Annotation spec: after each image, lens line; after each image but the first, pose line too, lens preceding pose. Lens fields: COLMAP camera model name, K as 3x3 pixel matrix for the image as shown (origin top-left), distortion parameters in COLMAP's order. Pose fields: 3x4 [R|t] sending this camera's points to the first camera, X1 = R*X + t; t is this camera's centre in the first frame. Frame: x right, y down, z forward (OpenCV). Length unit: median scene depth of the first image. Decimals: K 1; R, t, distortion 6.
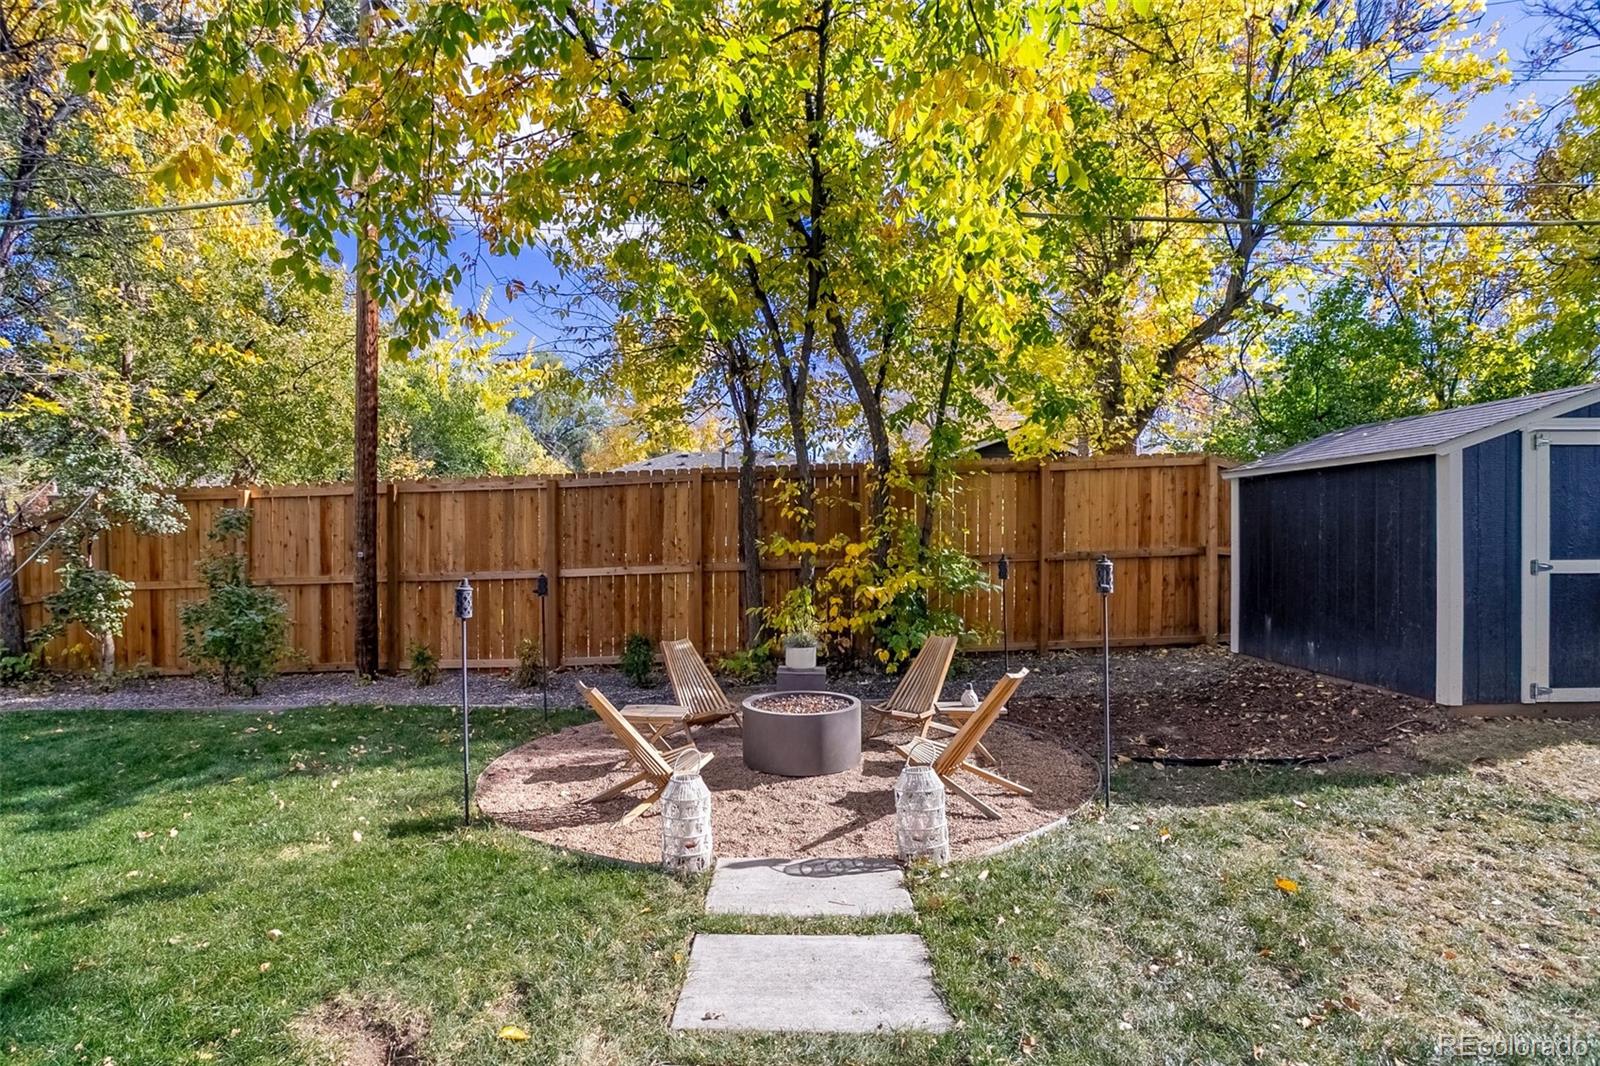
lens RADIAL K [[776.3, 0, 800.0], [0, 776.3, 533.0], [0, 0, 1]] dist [-0.063795, 0.038473]
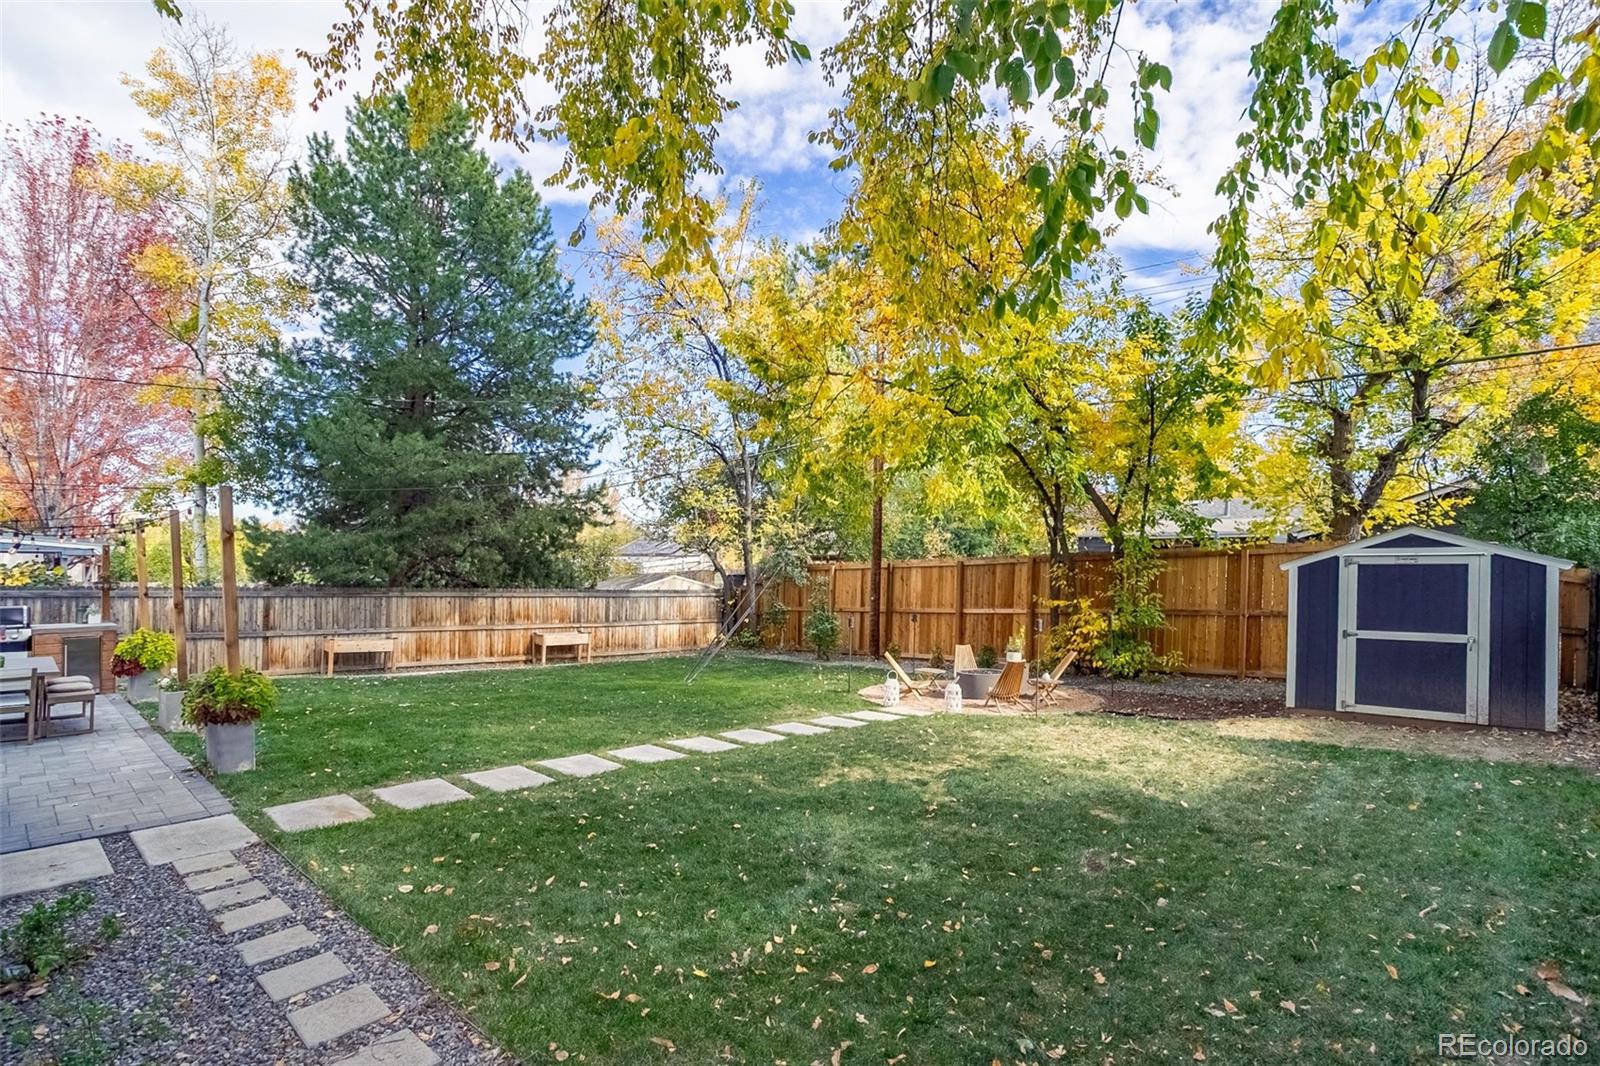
lens RADIAL K [[776.3, 0, 800.0], [0, 776.3, 533.0], [0, 0, 1]] dist [-0.063795, 0.038473]
pose [[0.729513, -0.024785, -0.683518, 0.720589], [0.000996, 0.999381, -0.035176, -0.074027], [0.683966, 0.024981, 0.729086, -0.665104]]
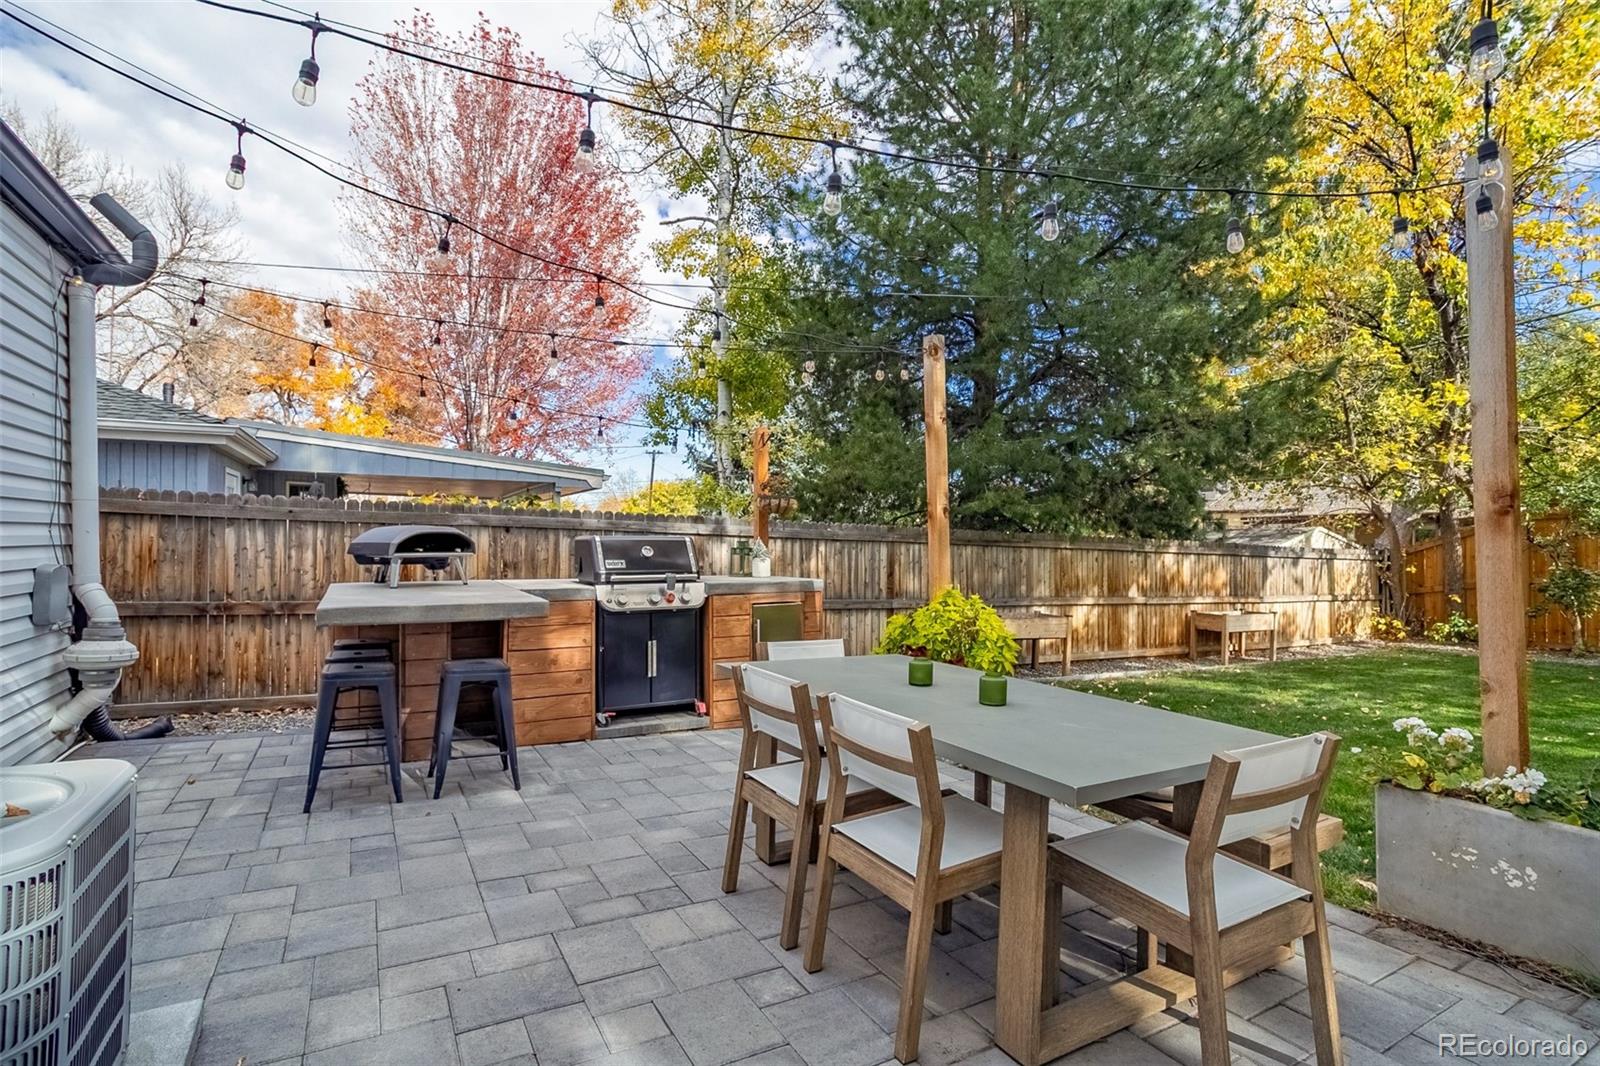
lens RADIAL K [[776.3, 0, 800.0], [0, 776.3, 533.0], [0, 0, 1]] dist [-0.063795, 0.038473]
pose [[0.498831, -0.006966, -0.866671, -0.417703], [0.000012, 0.999968, -0.008030, -0.000735], [0.866699, 0.003995, 0.498815, -0.851372]]
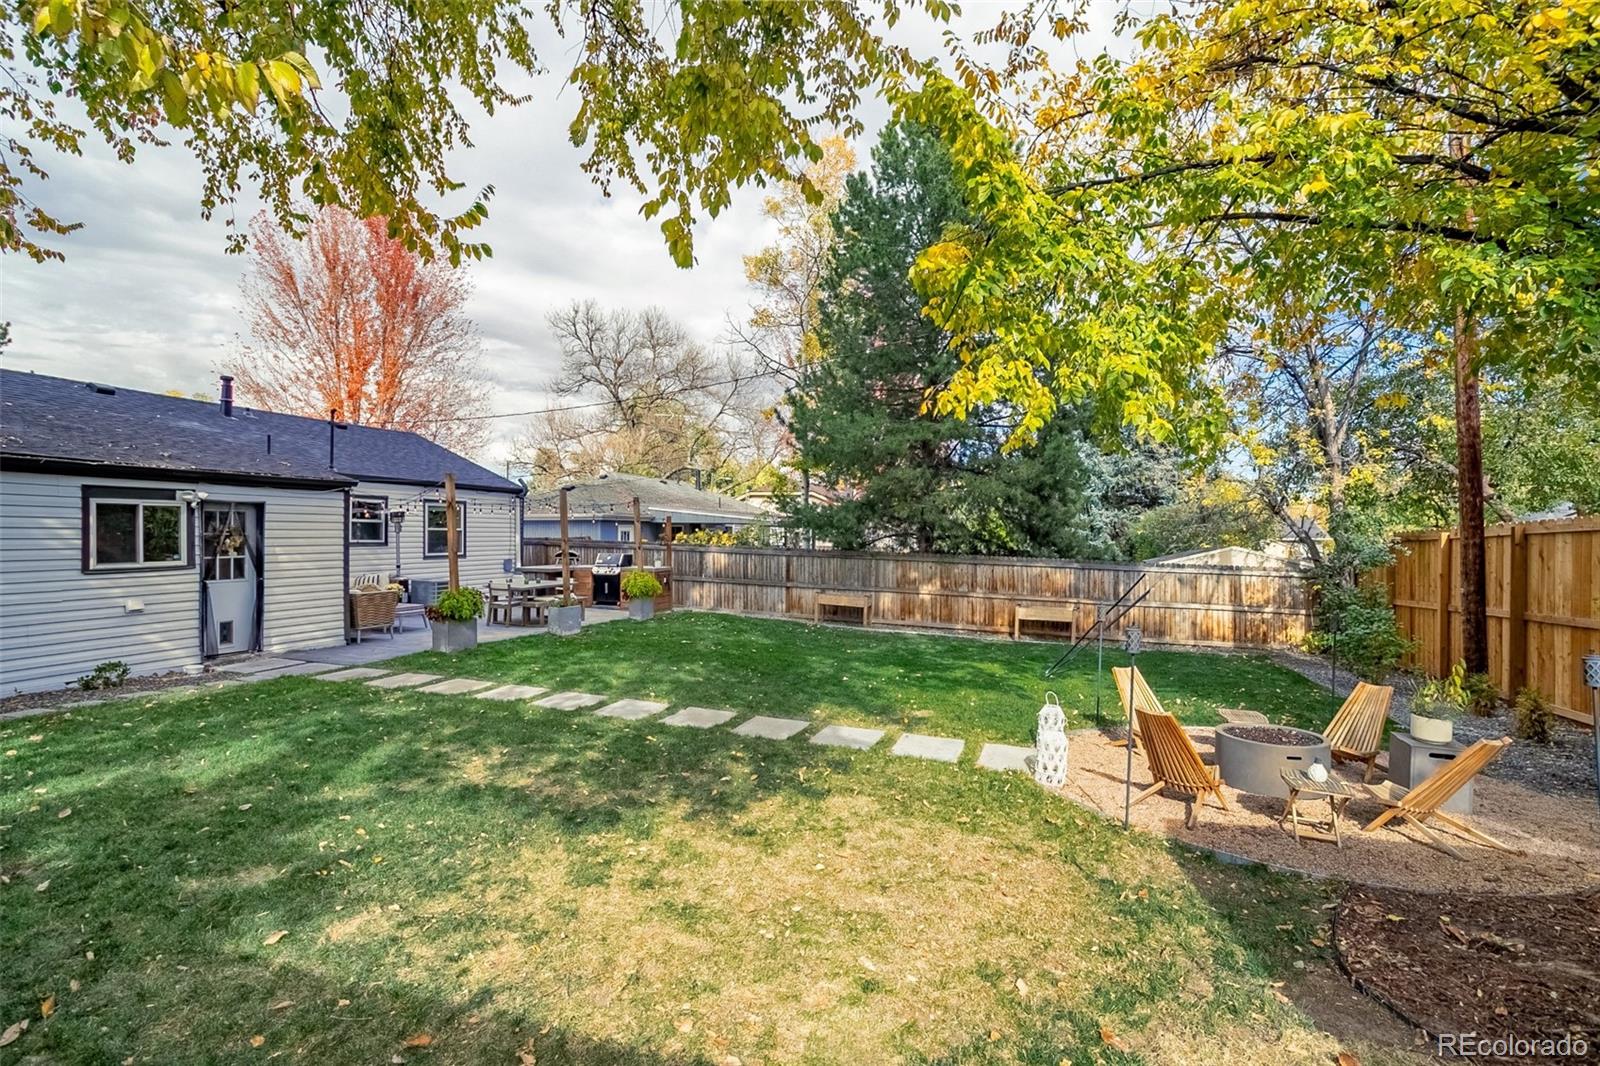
lens RADIAL K [[776.3, 0, 800.0], [0, 776.3, 533.0], [0, 0, 1]] dist [-0.063795, 0.038473]
pose [[-0.301395, -0.007270, -0.953472, 0.785417], [-0.002491, 0.999974, -0.006837, -0.043795], [0.953496, 0.000314, -0.301405, 0.396190]]
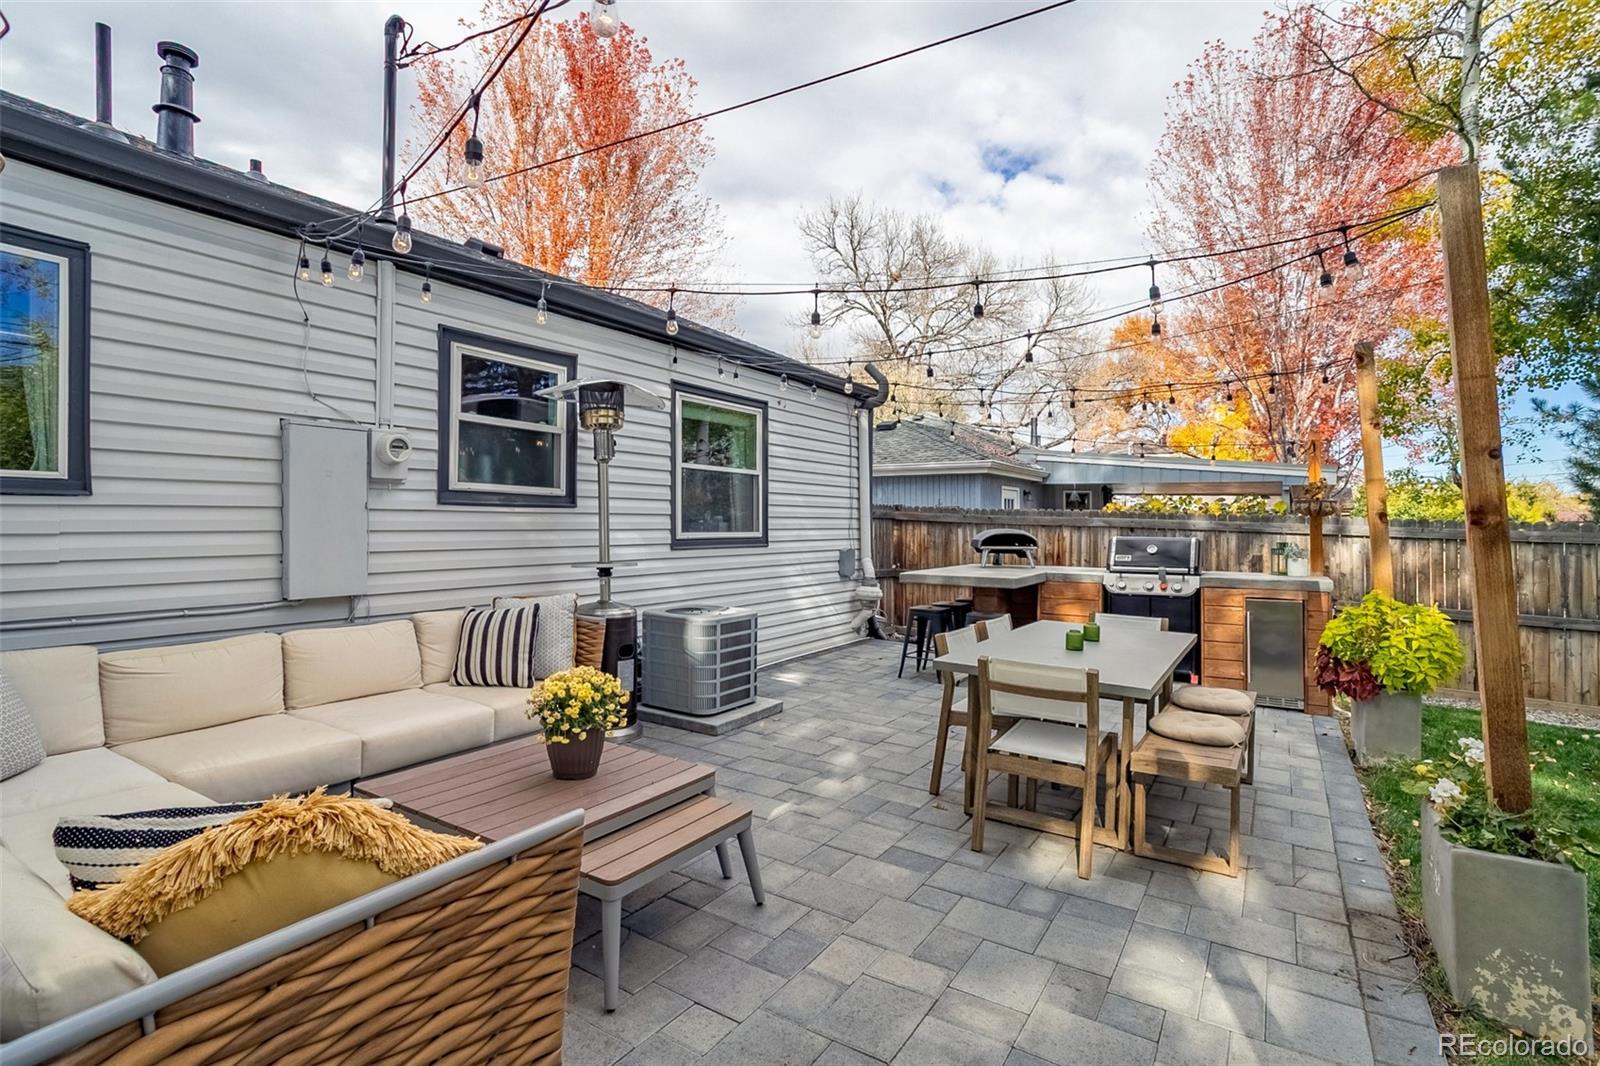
lens RADIAL K [[776.3, 0, 800.0], [0, 776.3, 533.0], [0, 0, 1]] dist [-0.063795, 0.038473]
pose [[-0.524464, 0.001794, -0.851431, -0.180119], [-0.006578, 0.999959, 0.006159, -0.009359], [0.851407, 0.008831, -0.524431, -0.569172]]
